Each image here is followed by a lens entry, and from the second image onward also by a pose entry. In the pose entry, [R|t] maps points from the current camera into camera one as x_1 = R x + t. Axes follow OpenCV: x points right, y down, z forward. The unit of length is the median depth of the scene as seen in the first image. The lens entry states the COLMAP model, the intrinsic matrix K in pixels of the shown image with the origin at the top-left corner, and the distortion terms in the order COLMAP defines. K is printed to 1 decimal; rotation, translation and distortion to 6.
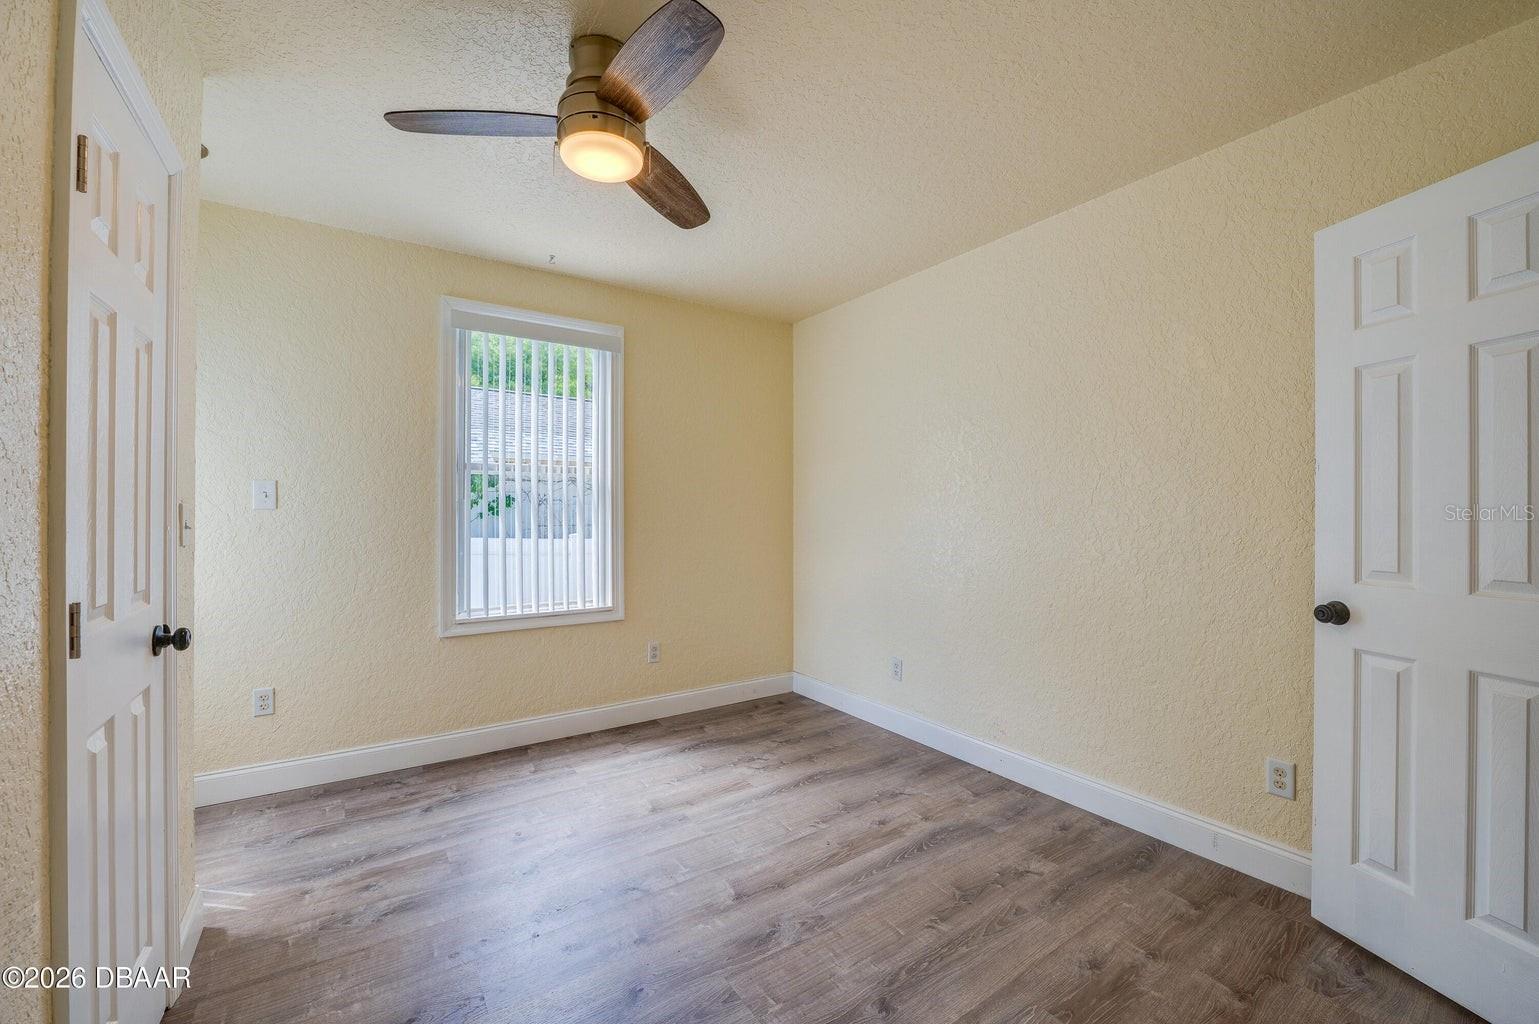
lens RADIAL K [[613.8, 0, 769.5], [0, 613.8, 512.0], [0, 0, 1]] dist [-0.018096, 0.000066]
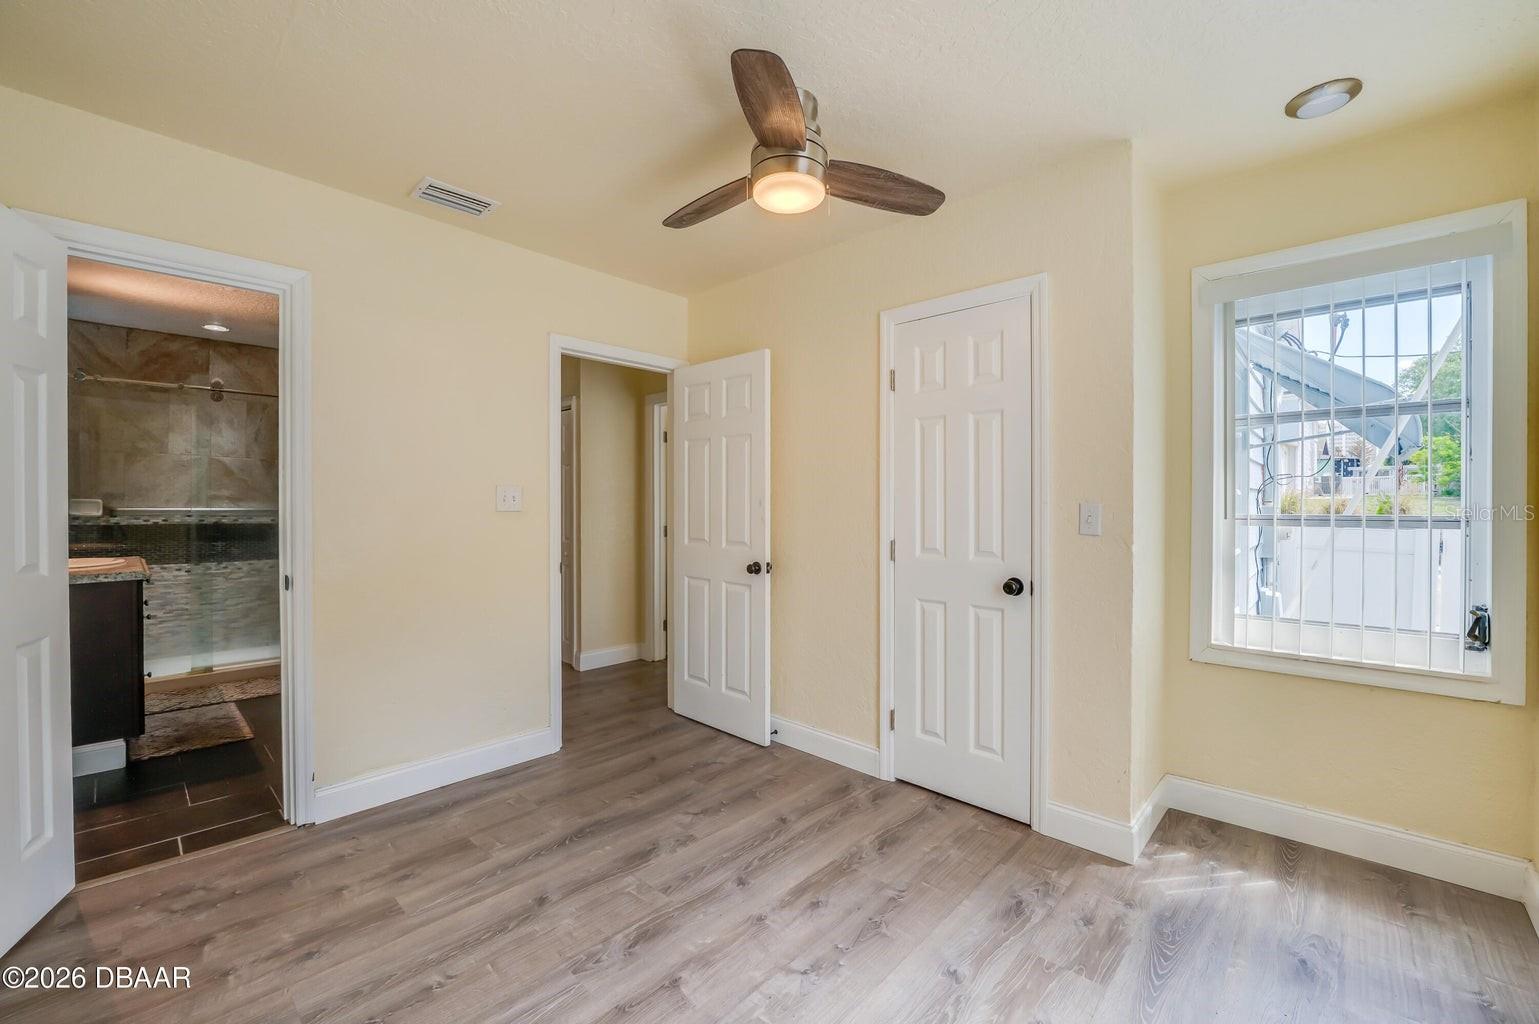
lens RADIAL K [[613.8, 0, 769.5], [0, 613.8, 512.0], [0, 0, 1]] dist [-0.018096, 0.000066]
pose [[-0.975553, 0.001310, -0.219762, 0.003336], [-0.002024, 0.999886, 0.014945, -0.010729], [0.219757, 0.015024, -0.975439, 1.942292]]
